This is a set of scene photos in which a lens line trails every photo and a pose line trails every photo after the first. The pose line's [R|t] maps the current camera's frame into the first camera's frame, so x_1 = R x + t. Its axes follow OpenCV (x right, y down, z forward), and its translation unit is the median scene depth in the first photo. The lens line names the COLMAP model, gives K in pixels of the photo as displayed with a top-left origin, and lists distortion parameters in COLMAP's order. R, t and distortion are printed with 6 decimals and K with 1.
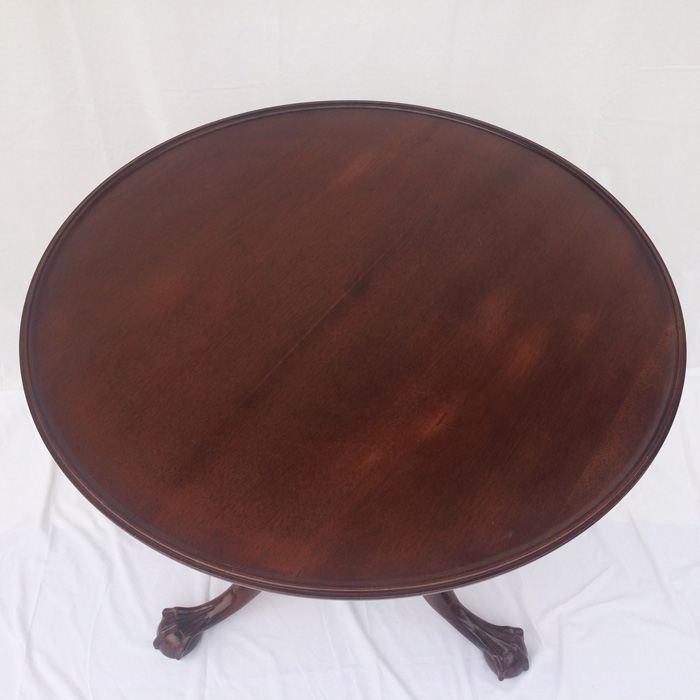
lens RADIAL K [[828.3, 0, 345.8], [0, 828.3, 335.0], [0, 0, 1]] dist [0.061506, -0.071655]
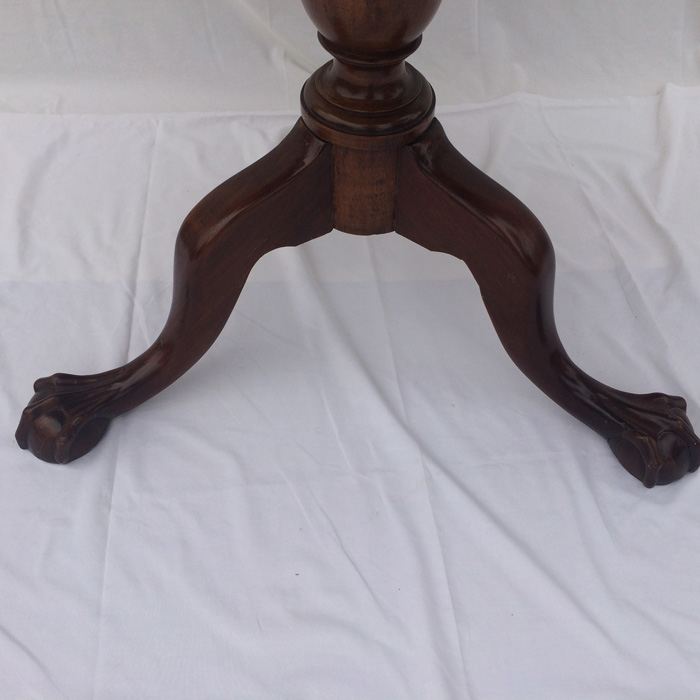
lens RADIAL K [[811.6, 0, 349.0], [0, 811.6, 353.0], [0, 0, 1]] dist [0.072991, -0.090001]
pose [[0.999733, -0.022916, -0.002940, -0.007989], [0.022964, 0.999583, 0.017510, 0.307721], [0.002537, -0.017572, 0.999842, 0.458534]]
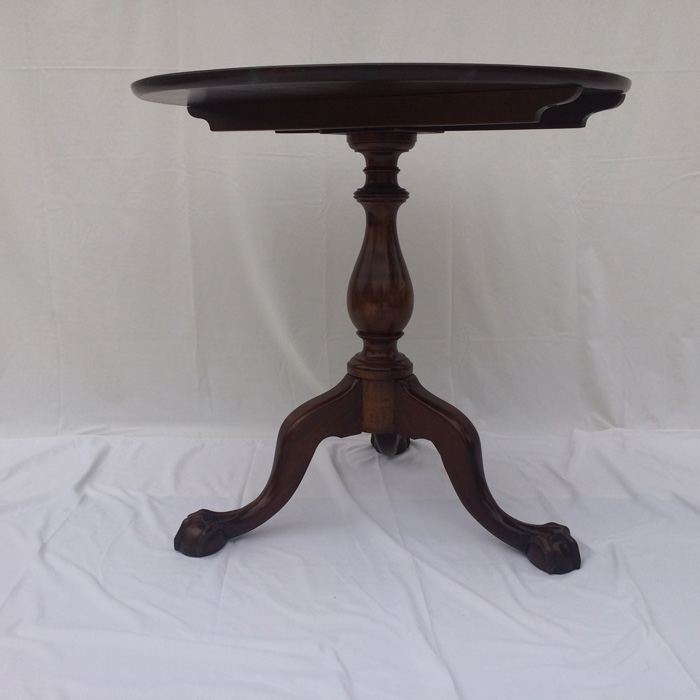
lens RADIAL K [[811.6, 0, 349.0], [0, 811.6, 353.0], [0, 0, 1]] dist [0.072991, -0.090001]
pose [[0.998938, -0.017740, -0.042515, 0.009783], [-0.010412, 0.812058, -0.583483, 0.728962], [0.044875, 0.583307, 0.811011, 0.137125]]
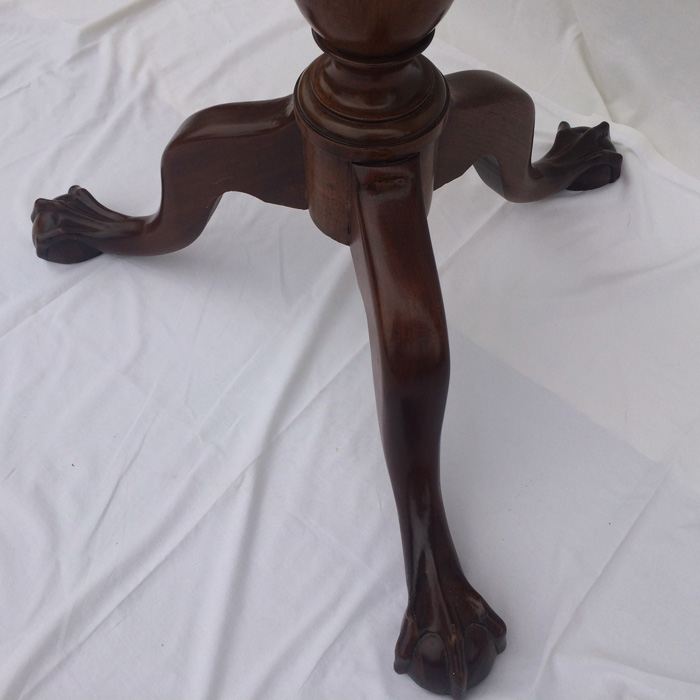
lens RADIAL K [[811.6, 0, 349.0], [0, 811.6, 353.0], [0, 0, 1]] dist [0.072991, -0.090001]
pose [[0.692515, 0.580268, -0.428617, 0.255919], [-0.522375, 0.813123, 0.256818, 0.169059], [0.497541, 0.046049, 0.866217, 0.585764]]
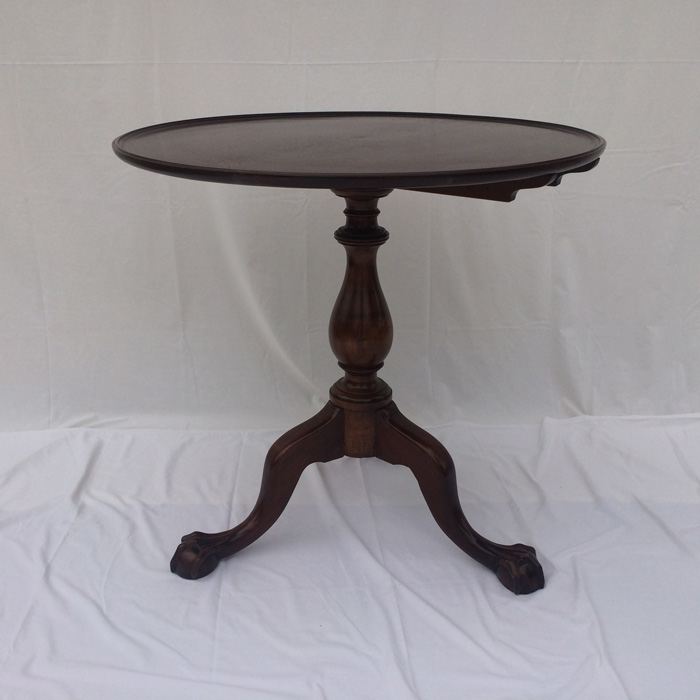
lens RADIAL K [[811.6, 0, 349.0], [0, 811.6, 353.0], [0, 0, 1]] dist [0.072991, -0.090001]
pose [[0.999603, -0.019645, -0.020188, 0.011897], [0.008003, 0.885213, -0.465118, 0.602736], [0.027008, 0.464772, 0.885019, 0.007339]]
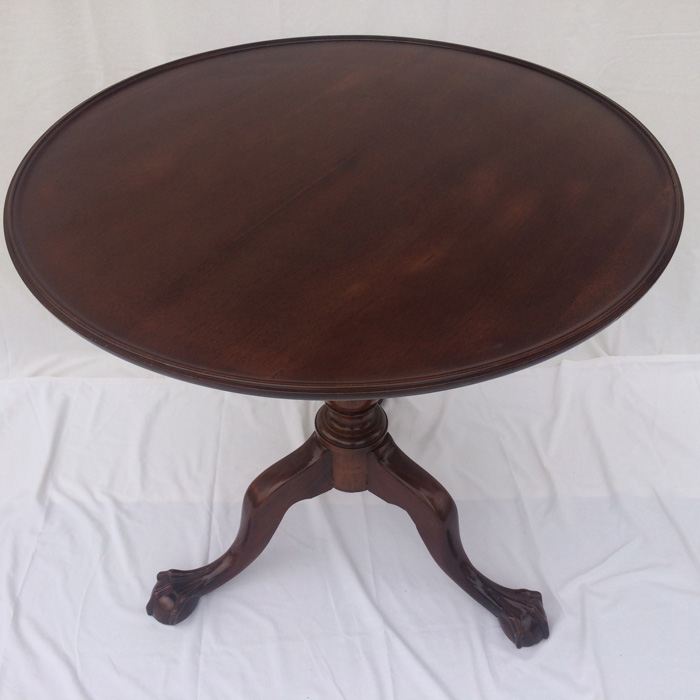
lens RADIAL K [[828.3, 0, 345.8], [0, 828.3, 335.0], [0, 0, 1]] dist [0.061506, -0.071655]
pose [[0.999321, -0.013365, -0.034345, 0.030762], [0.008295, 0.989582, -0.143734, 0.200436], [0.035908, 0.143351, 0.989020, 0.032230]]
